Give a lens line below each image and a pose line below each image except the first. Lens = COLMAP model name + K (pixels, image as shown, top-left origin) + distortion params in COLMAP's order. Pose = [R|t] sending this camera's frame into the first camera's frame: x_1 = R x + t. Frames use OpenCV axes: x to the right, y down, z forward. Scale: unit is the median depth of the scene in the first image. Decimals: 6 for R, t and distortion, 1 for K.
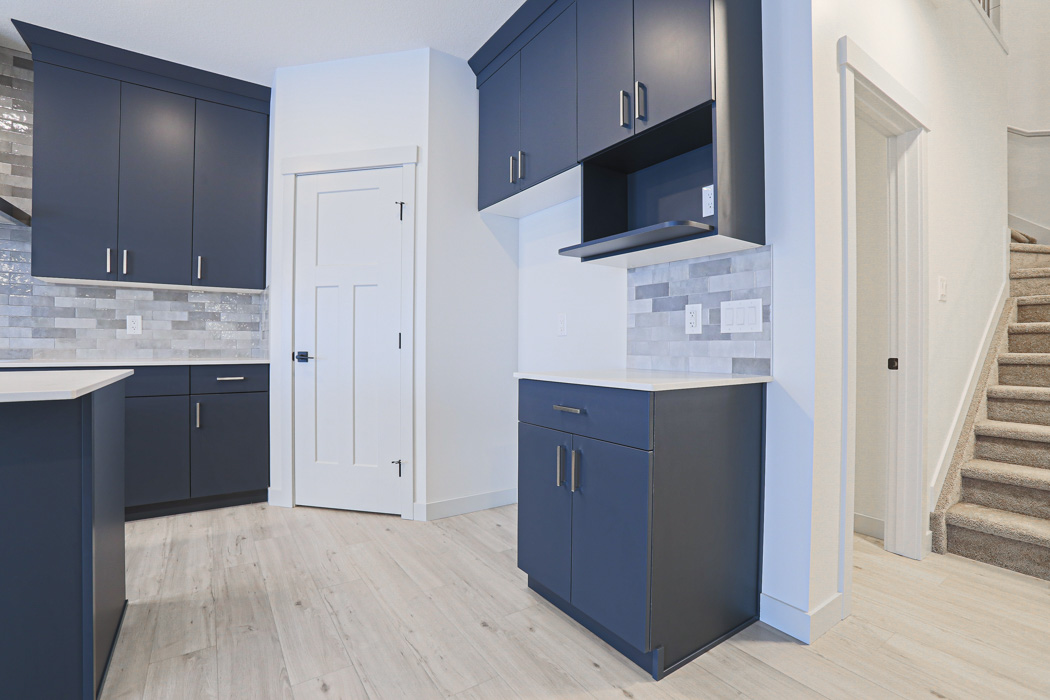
lens RADIAL K [[480.5, 0, 517.8], [0, 480.5, 344.8], [0, 0, 1]] dist [-0.070360, 0.028221]
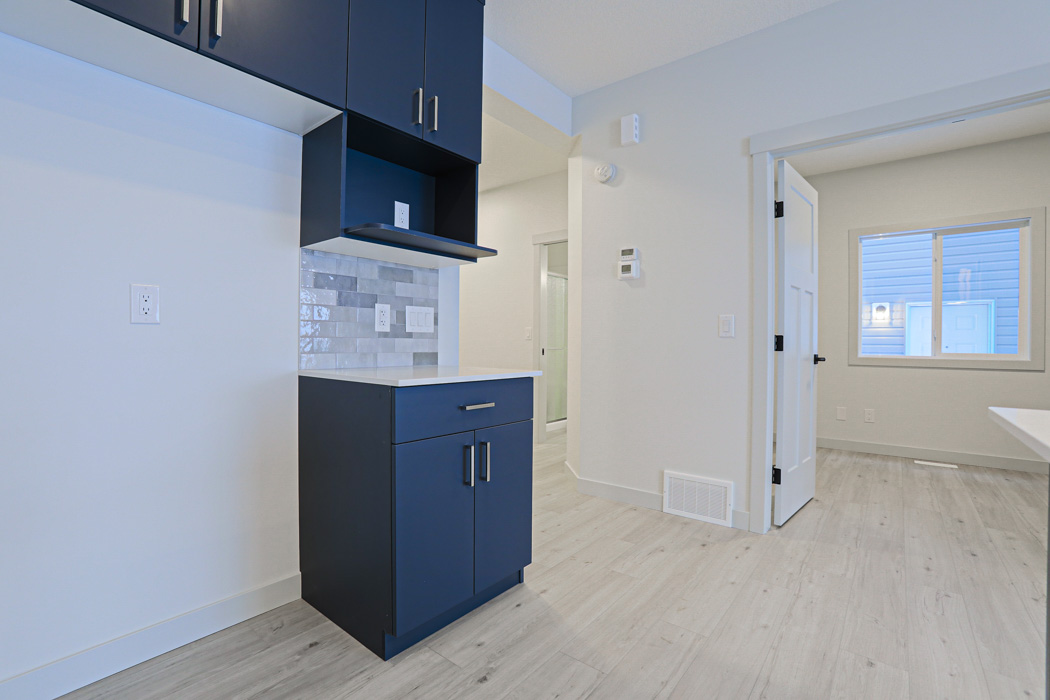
lens RADIAL K [[475.6, 0, 517.5], [0, 475.6, 346.0], [0, 0, 1]] dist [-0.070243, 0.021829]
pose [[-0.291293, -0.009837, 0.956583, -0.693530], [-0.010400, 0.999921, 0.007116, -0.000877], [-0.956577, -0.007875, -0.291372, 0.952892]]
